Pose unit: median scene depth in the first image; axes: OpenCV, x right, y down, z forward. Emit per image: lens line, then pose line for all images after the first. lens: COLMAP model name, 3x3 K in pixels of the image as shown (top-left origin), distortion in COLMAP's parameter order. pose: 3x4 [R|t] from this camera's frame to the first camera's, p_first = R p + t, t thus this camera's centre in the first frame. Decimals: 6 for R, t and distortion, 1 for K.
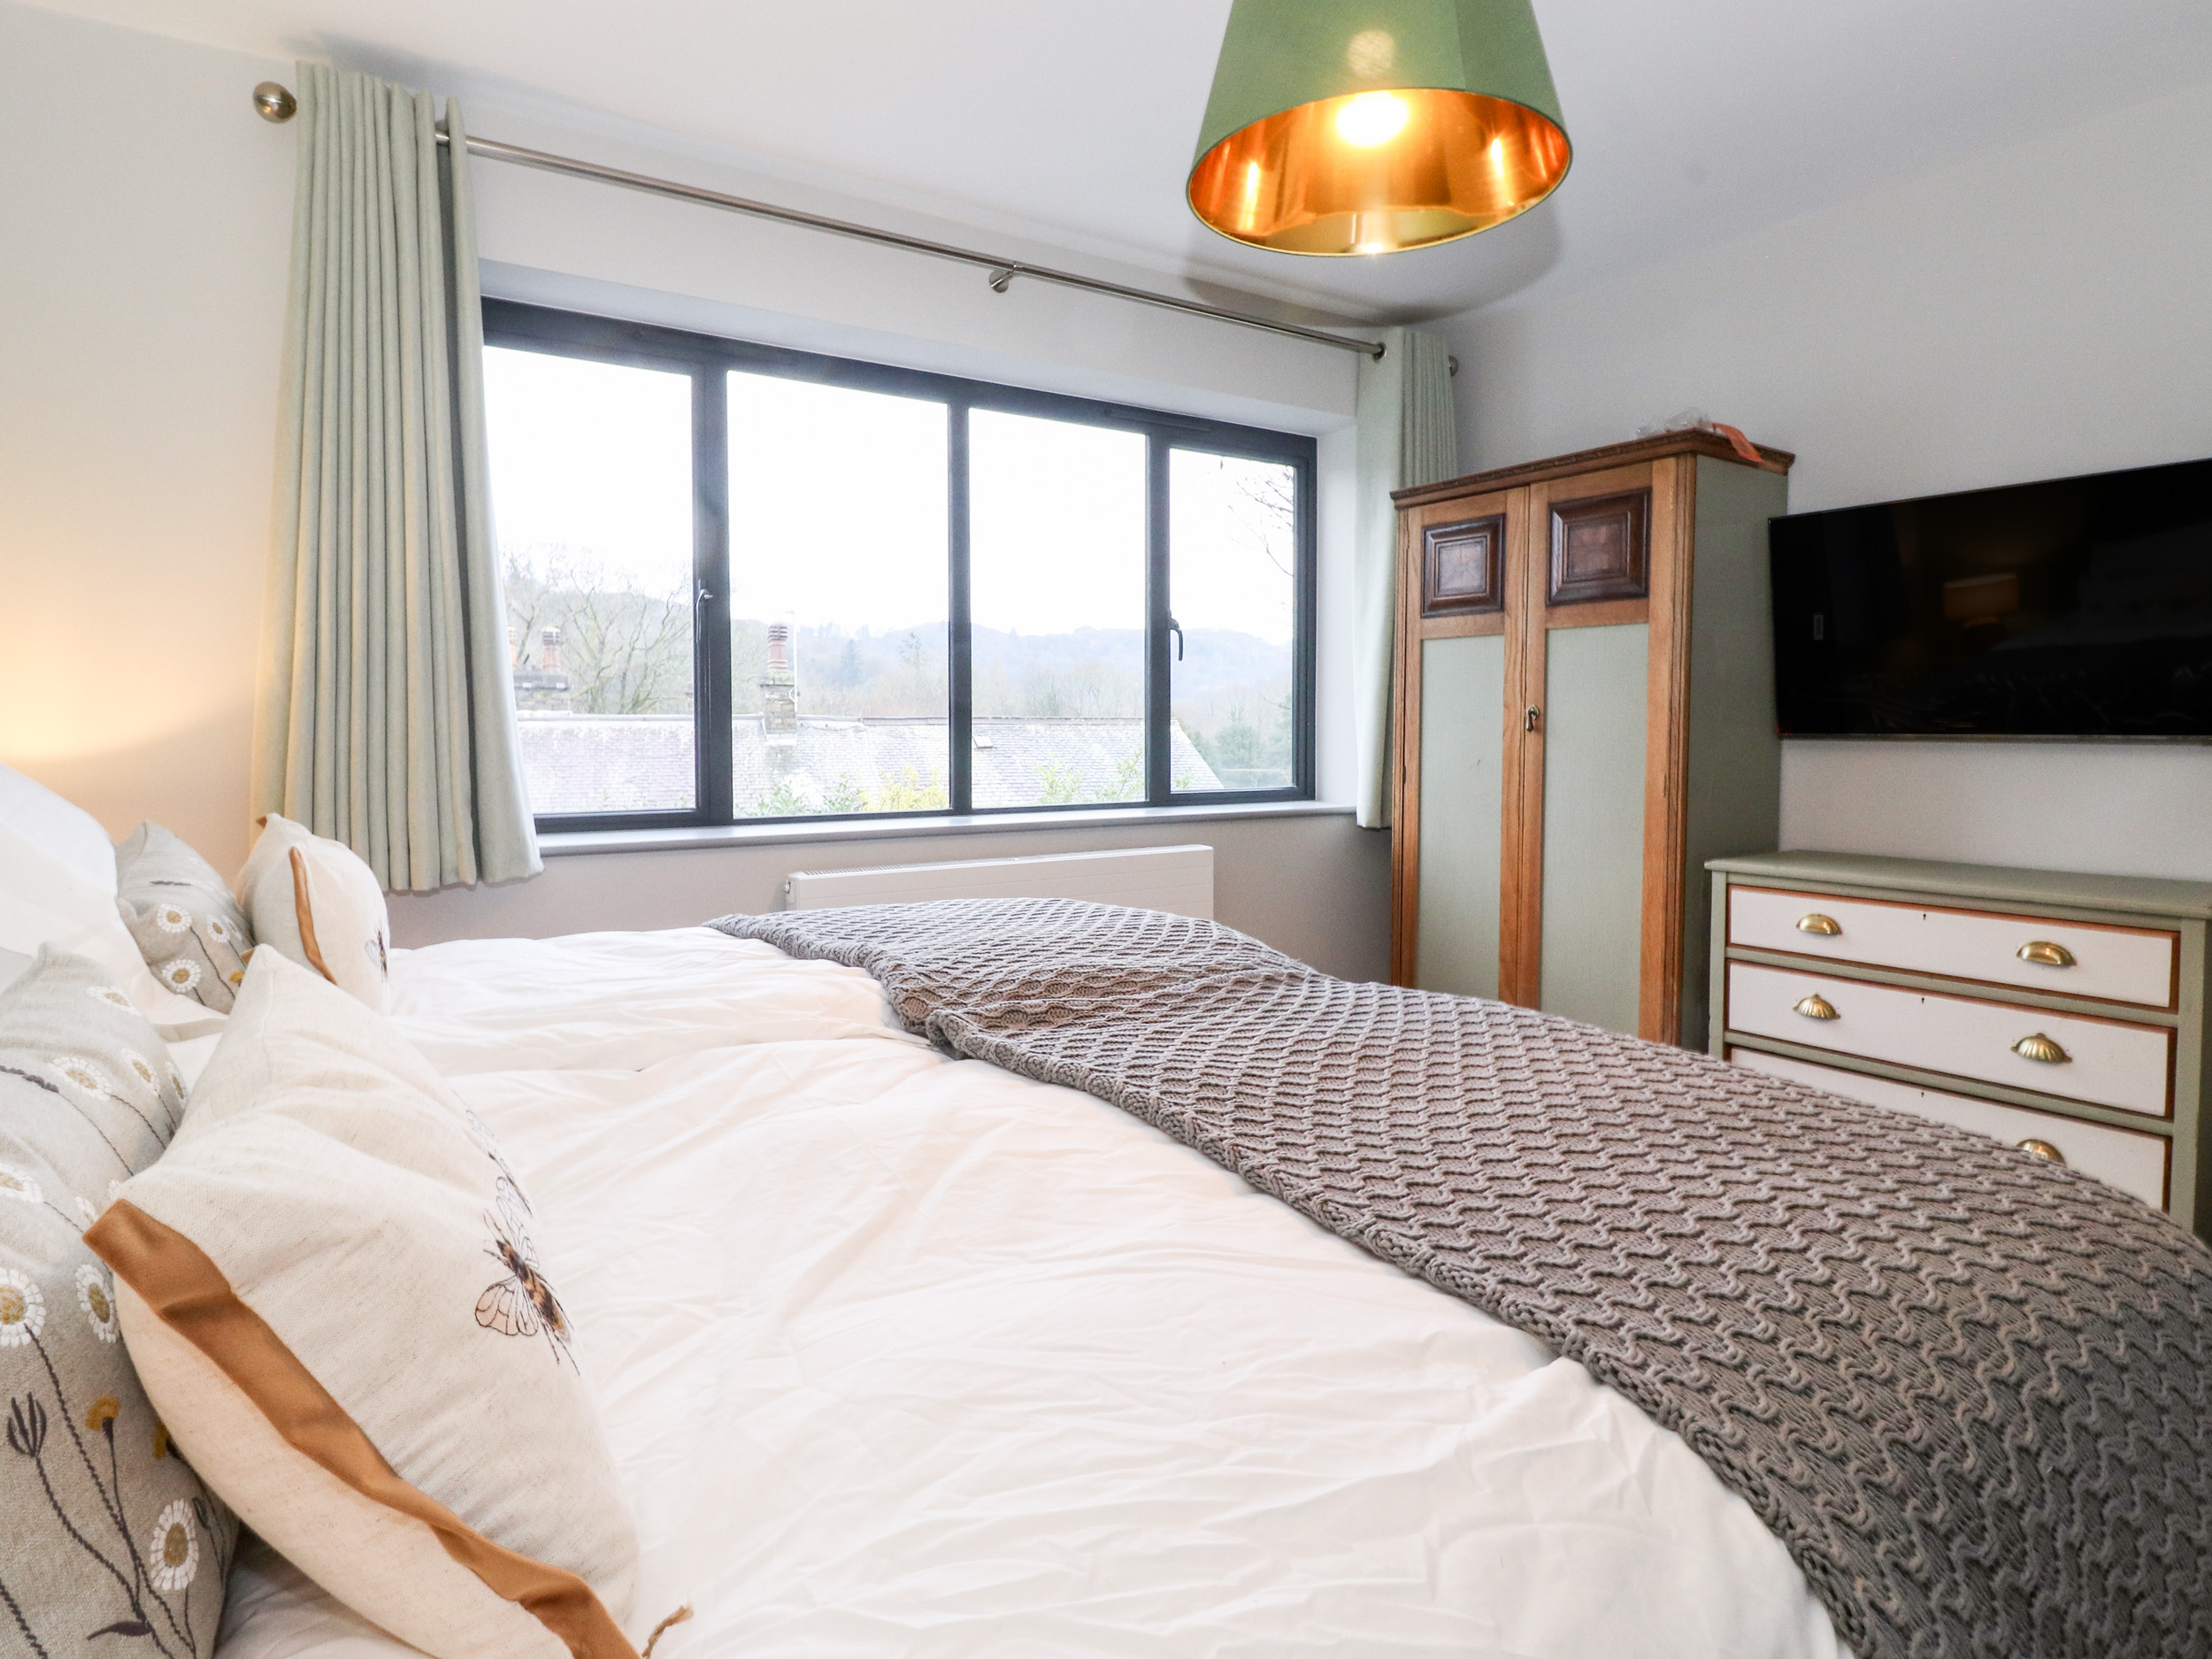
lens RADIAL K [[1205.8, 0, 1106.0], [0, 1205.8, 829.5], [0, 0, 1]] dist [-0.075586, -0.000230]
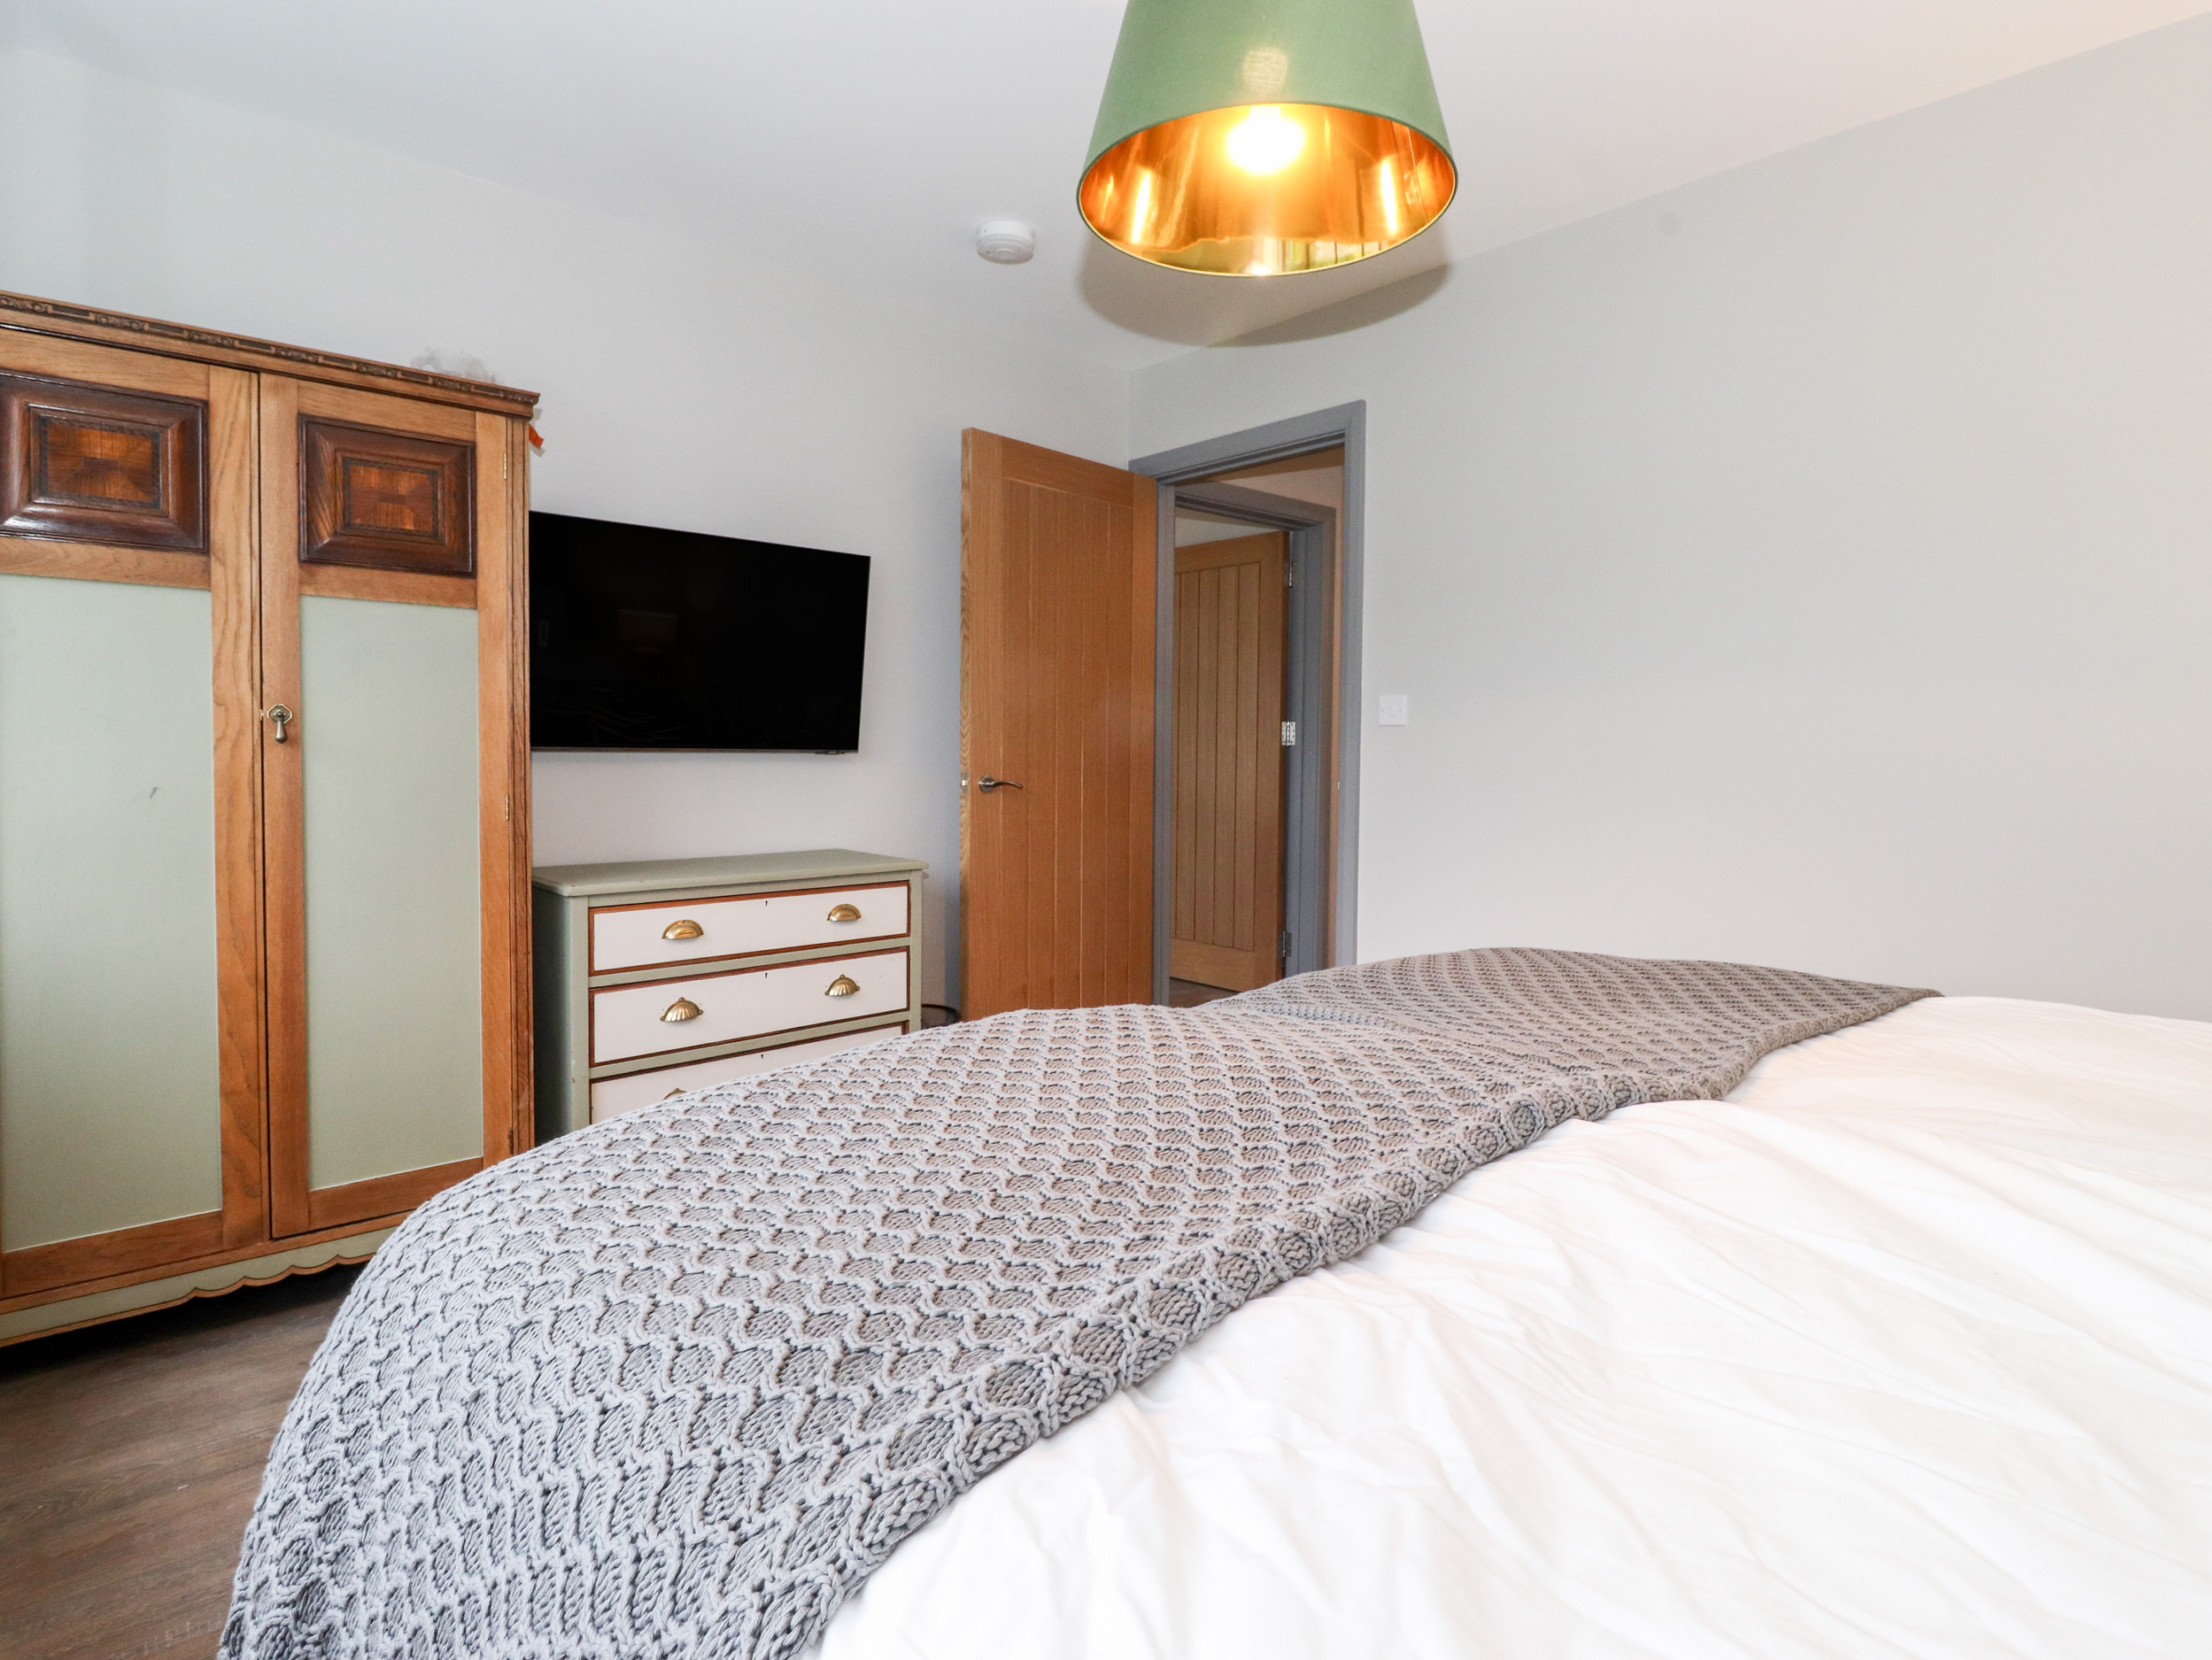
lens RADIAL K [[1191.2, 0, 1106.0], [0, 1191.2, 830.0], [0, 0, 1]] dist [-0.002299, -0.000490]
pose [[-0.165997, -0.061204, 0.984225, -0.420875], [0.081174, 0.993837, 0.075493, -0.048720], [-0.982780, 0.092425, -0.160006, 0.698000]]
